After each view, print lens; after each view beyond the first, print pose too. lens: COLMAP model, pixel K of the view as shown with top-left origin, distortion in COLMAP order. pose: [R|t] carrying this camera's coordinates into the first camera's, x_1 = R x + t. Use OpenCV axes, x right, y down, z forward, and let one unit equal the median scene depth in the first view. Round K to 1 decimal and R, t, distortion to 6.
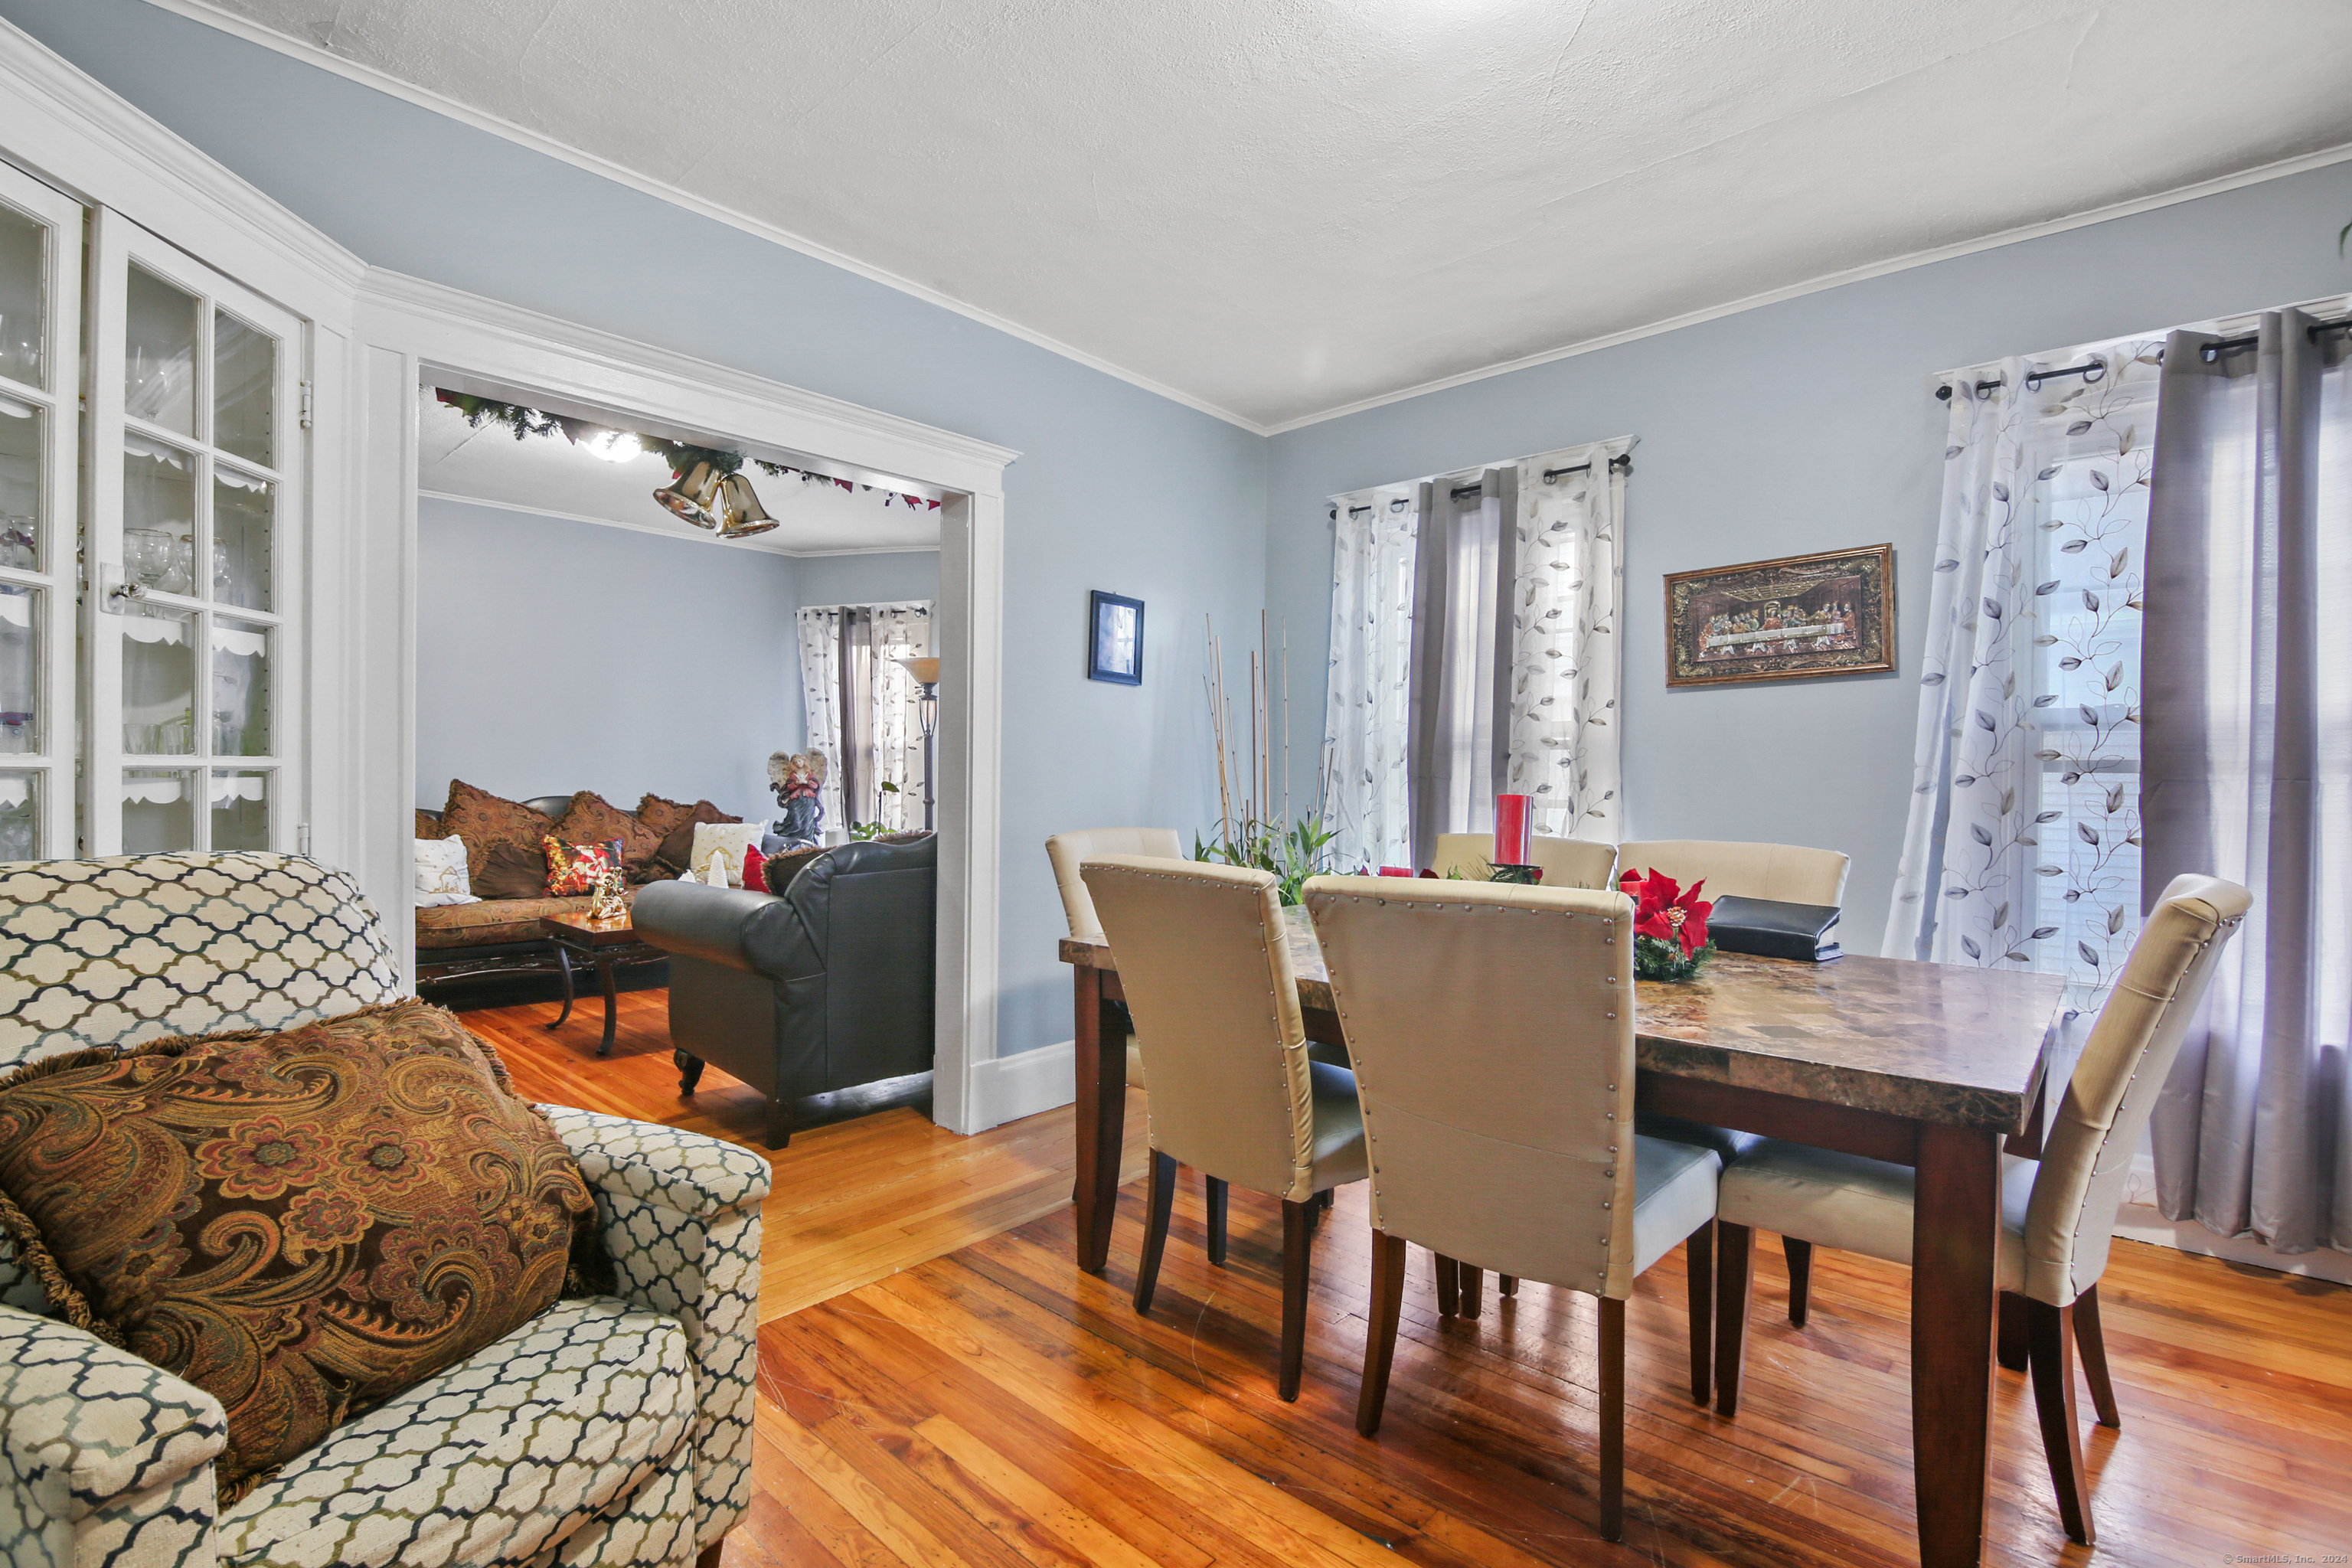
lens RADIAL K [[1067.7, 0, 1181.3], [0, 1067.7, 781.5], [0, 0, 1]] dist [-0.001355, -0.007029]
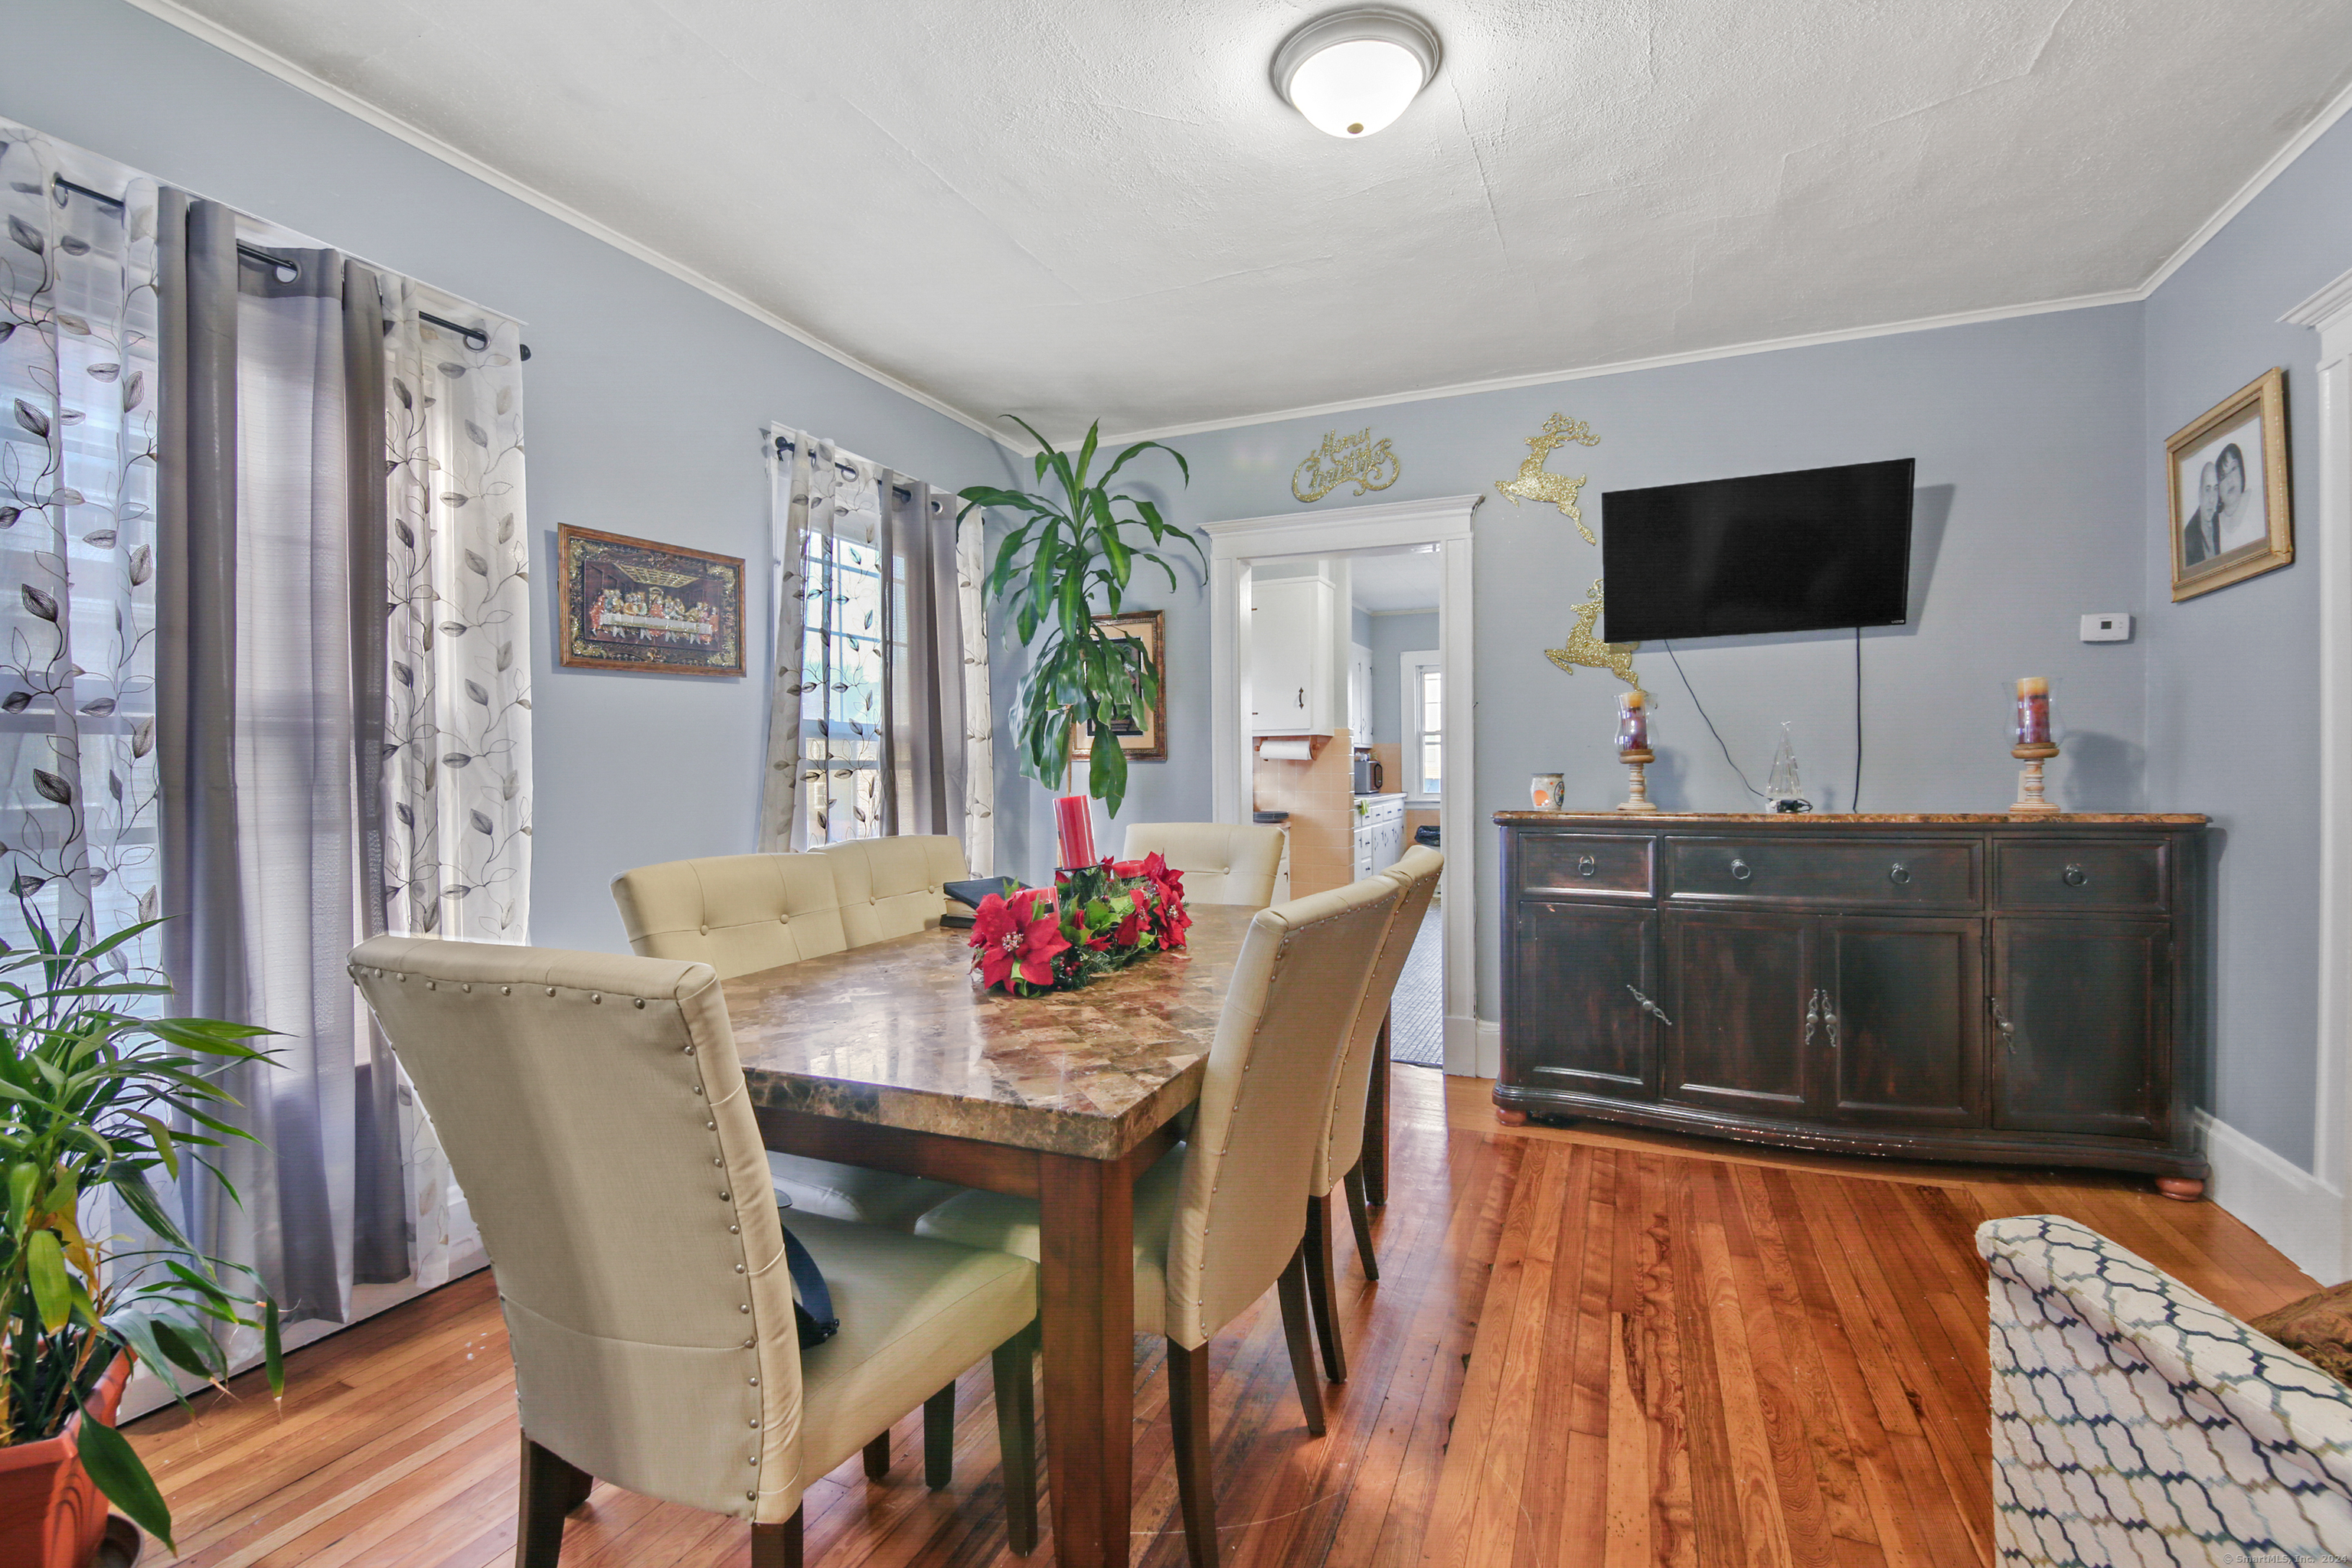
lens RADIAL K [[1041.5, 0, 1182.6], [0, 1041.5, 780.0], [0, 0, 1]] dist [-0.015149, -0.001167]
pose [[-0.306956, -0.014210, 0.951618, -0.437106], [0.011091, 0.999767, 0.018506, -0.012907], [-0.951659, 0.016235, -0.306727, 0.828538]]
